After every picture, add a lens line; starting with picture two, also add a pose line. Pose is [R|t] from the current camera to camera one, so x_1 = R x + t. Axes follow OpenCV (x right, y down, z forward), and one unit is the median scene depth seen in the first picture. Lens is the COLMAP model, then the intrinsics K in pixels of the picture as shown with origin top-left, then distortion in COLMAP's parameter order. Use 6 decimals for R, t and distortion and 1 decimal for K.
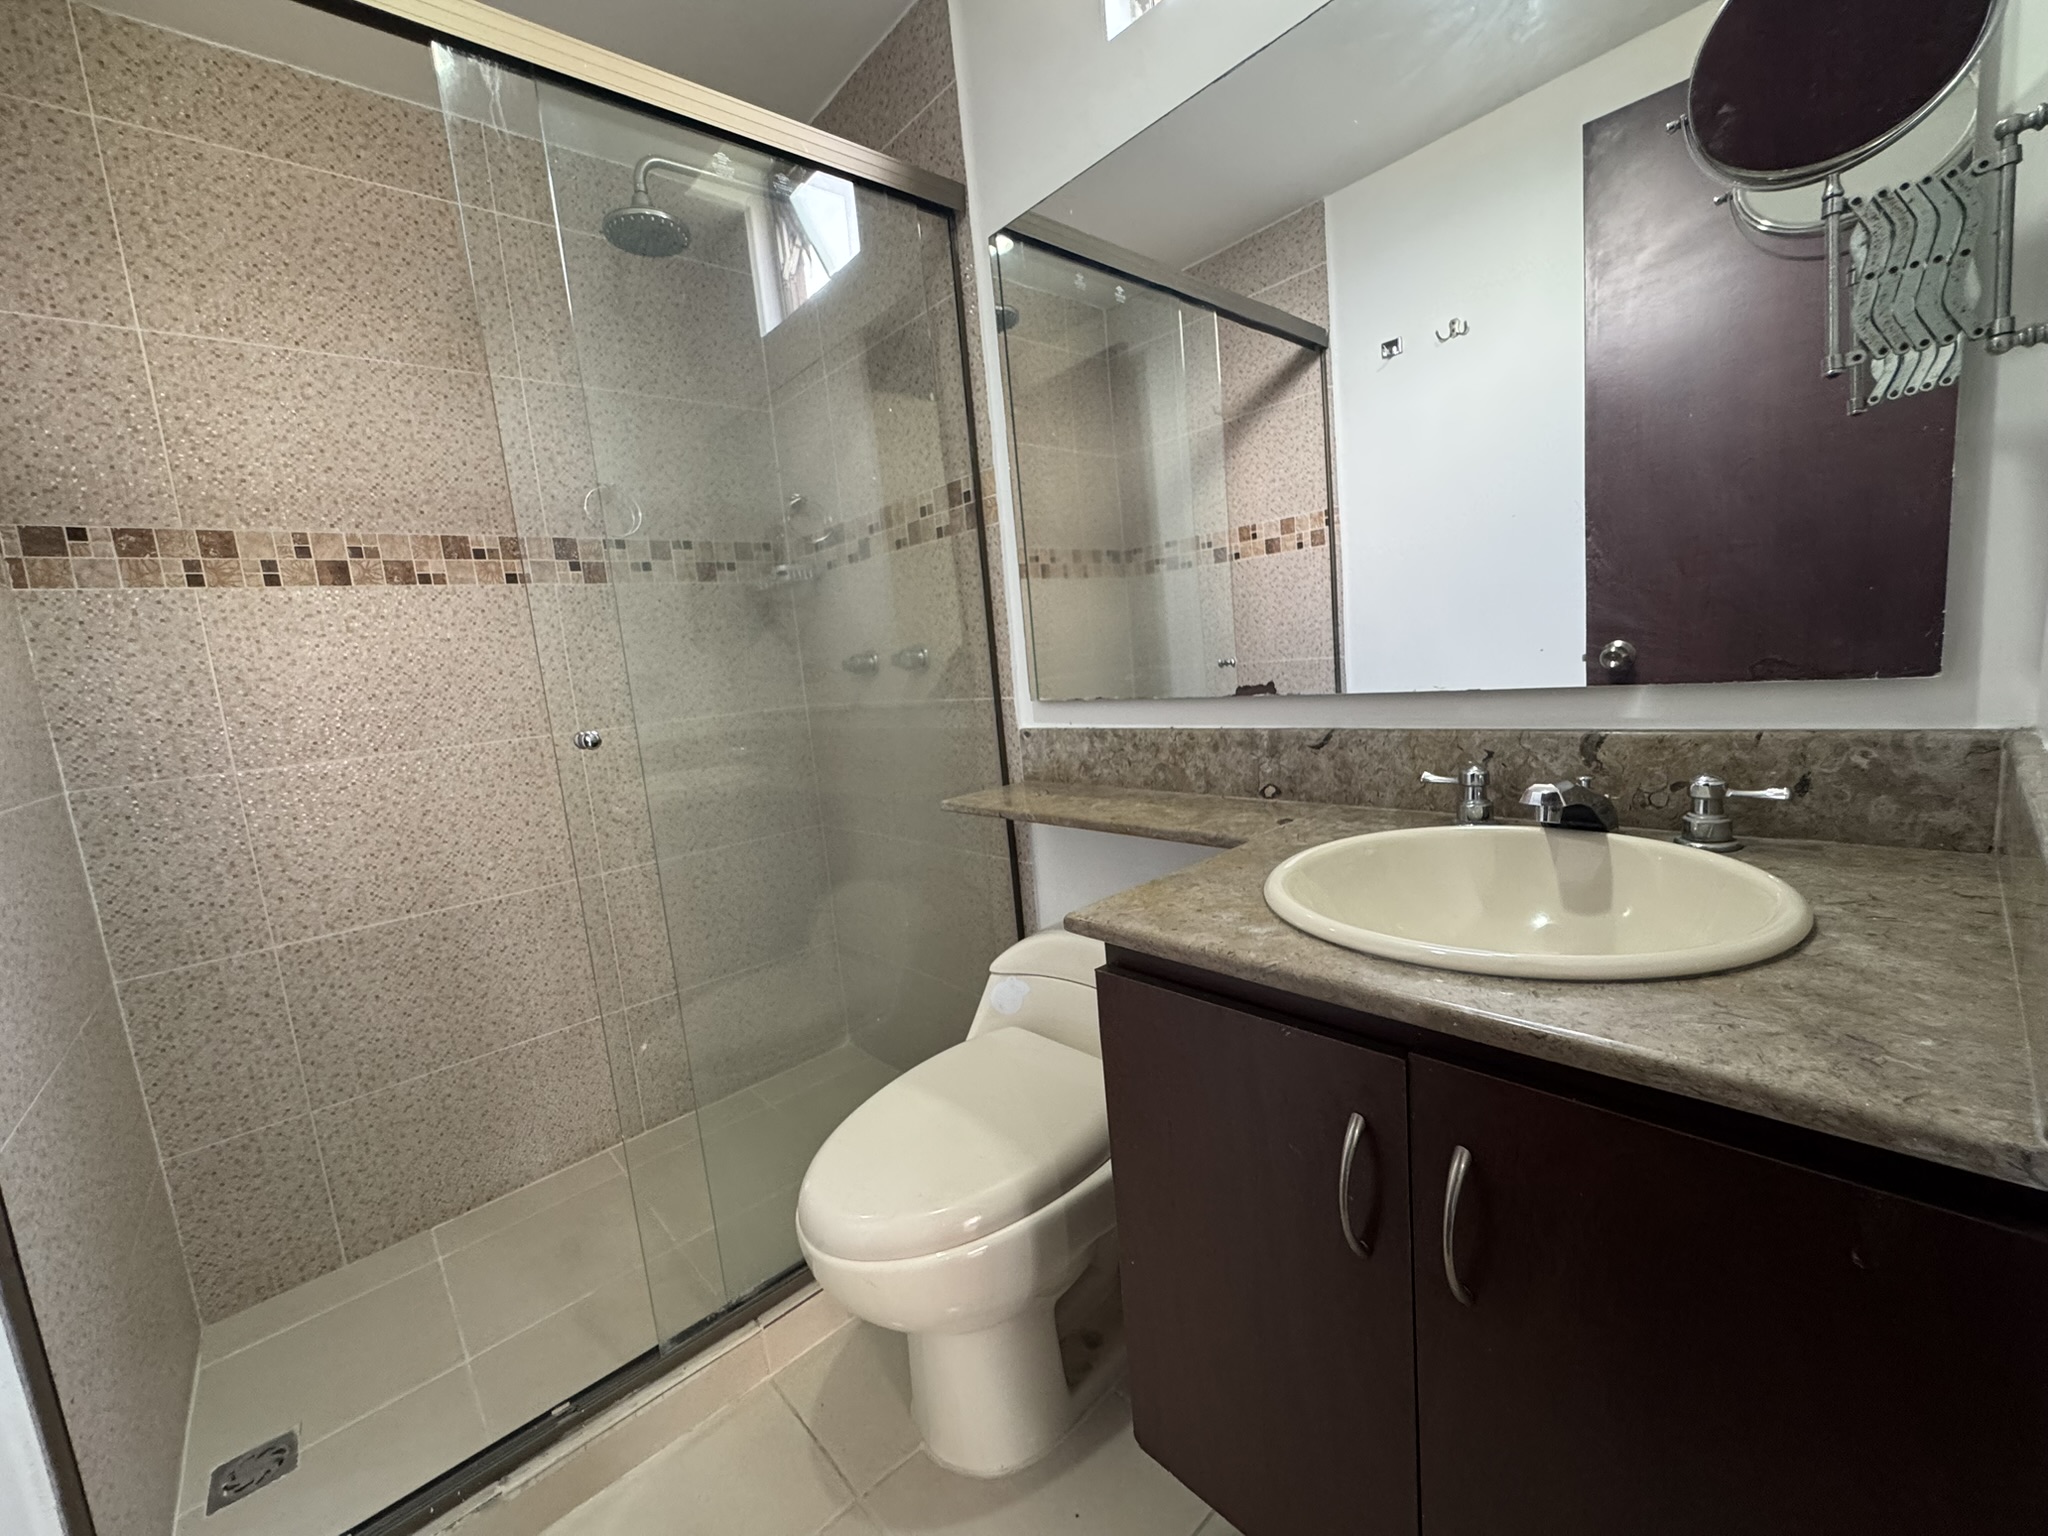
lens RADIAL K [[815.4, 0, 1025.6], [0, 815.4, 762.7], [0, 0, 1]] dist [-0.005866, 0.000974]
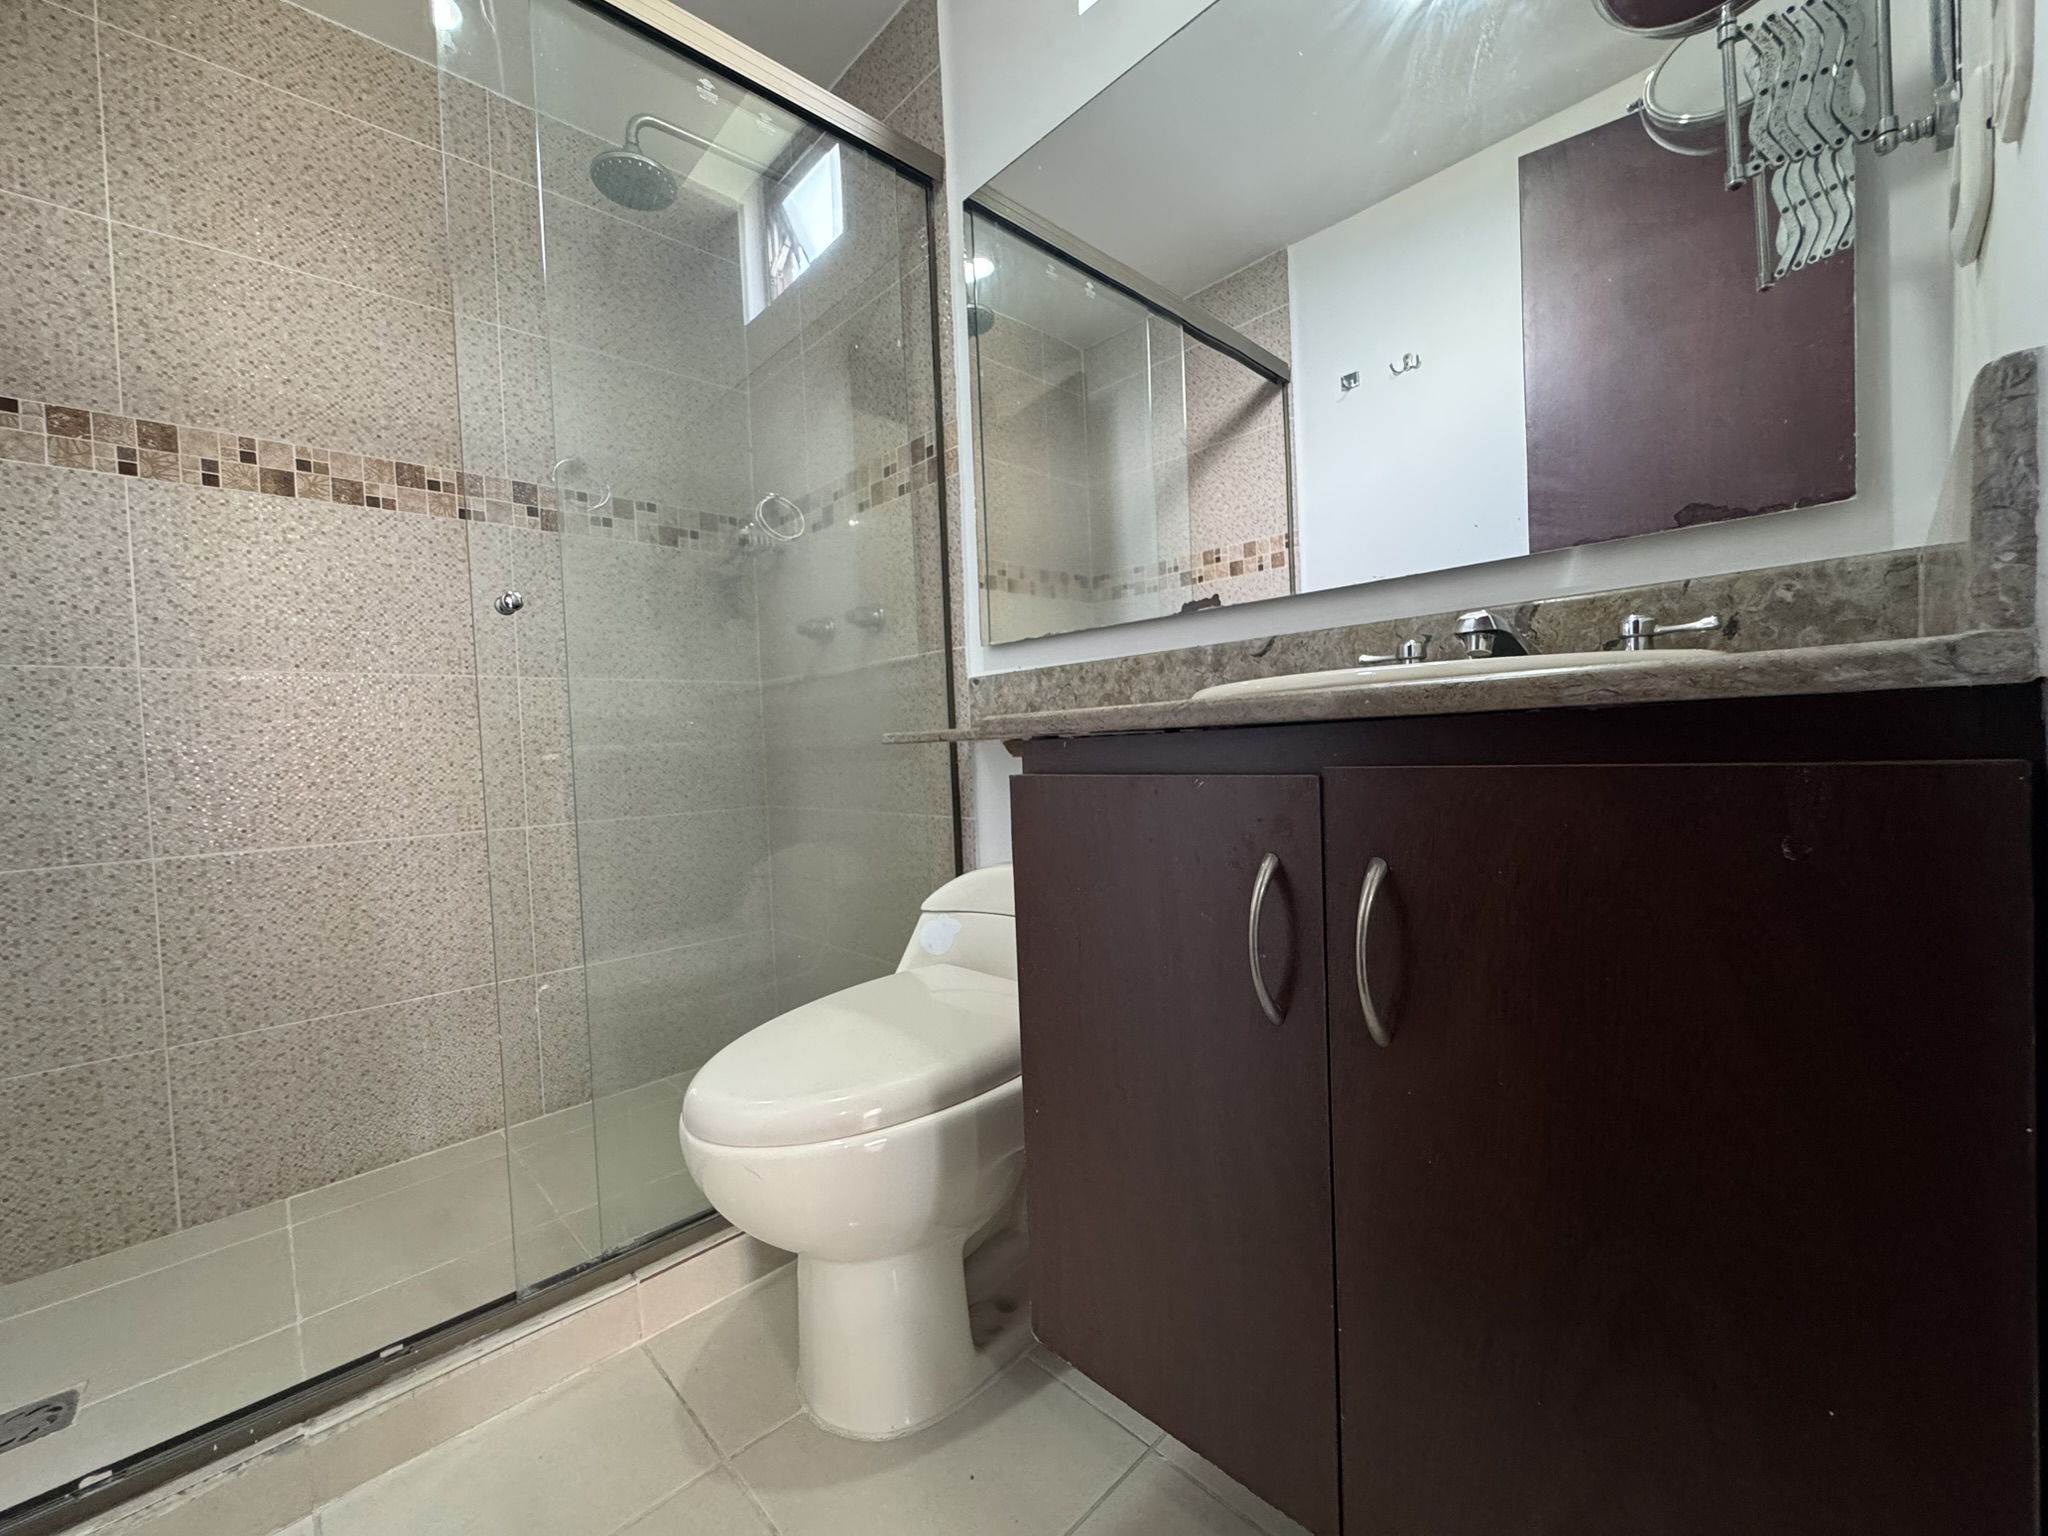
lens RADIAL K [[815.4, 0, 1025.2], [0, 815.4, 762.5], [0, 0, 1]] dist [-0.005866, 0.000974]
pose [[0.998276, 0.050165, 0.030466, 0.038002], [-0.046663, 0.993224, -0.106438, 0.173364], [-0.035599, 0.104833, 0.993852, 0.031522]]
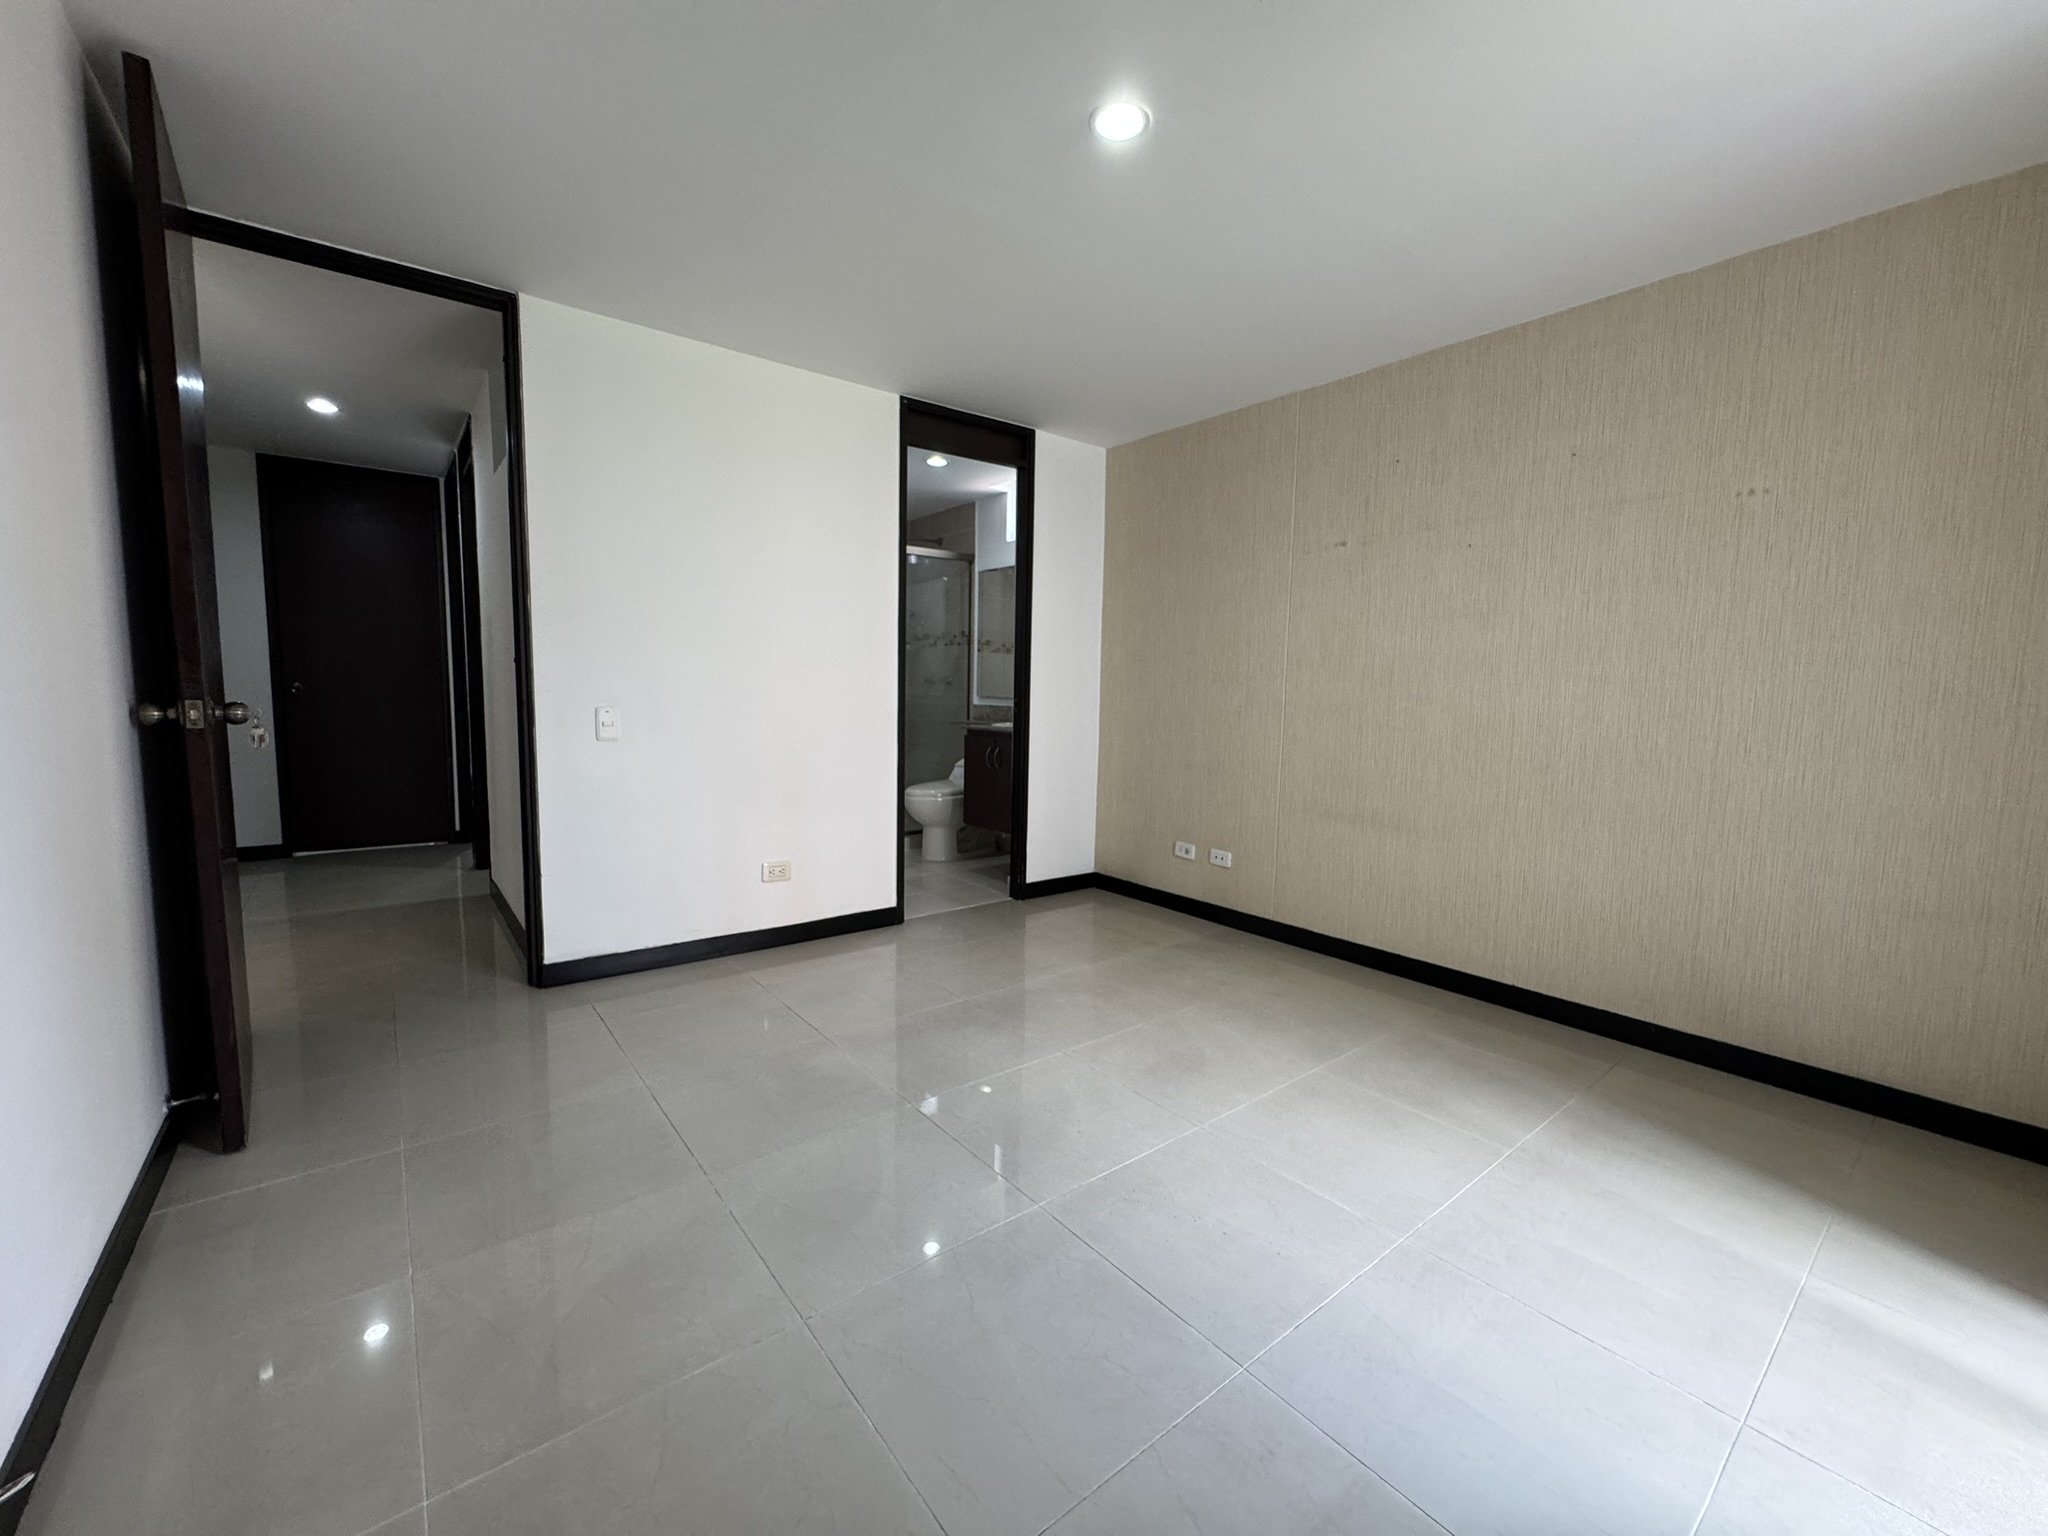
lens RADIAL K [[815.4, 0, 1029.7], [0, 815.4, 770.5], [0, 0, 1]] dist [-0.005866, 0.000974]
pose [[0.991602, 0.118140, -0.052614, 0.472606], [-0.119589, 0.992501, -0.025287, 0.313657], [0.049232, 0.031366, 0.998295, -2.577344]]
